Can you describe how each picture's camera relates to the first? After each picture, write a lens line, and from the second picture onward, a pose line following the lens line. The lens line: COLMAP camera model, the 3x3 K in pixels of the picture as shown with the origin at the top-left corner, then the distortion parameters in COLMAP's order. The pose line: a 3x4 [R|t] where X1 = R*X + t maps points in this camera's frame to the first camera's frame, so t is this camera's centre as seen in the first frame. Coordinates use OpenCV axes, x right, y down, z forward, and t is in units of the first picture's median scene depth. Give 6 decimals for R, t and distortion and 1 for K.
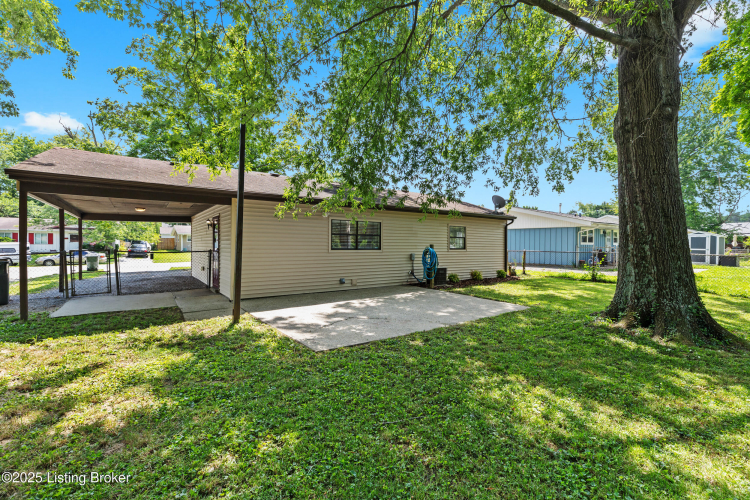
lens RADIAL K [[341.5, 0, 380.7], [0, 341.5, 243.8], [0, 0, 1]] dist [0.000310, 0.000853]
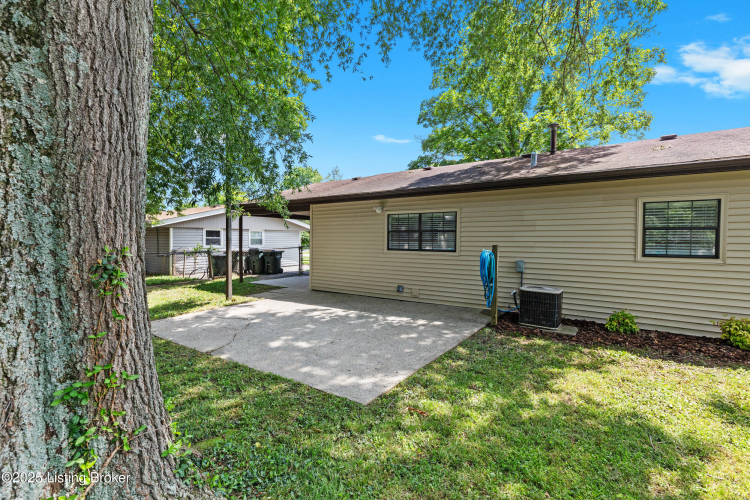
lens RADIAL K [[341.5, 0, 380.7], [0, 341.5, 243.8], [0, 0, 1]] dist [0.000310, 0.000853]
pose [[0.316008, 0.017656, -0.948592, 0.424425], [0.004352, 0.999789, 0.020059, -0.009659], [0.948746, -0.010467, 0.315865, 0.456711]]
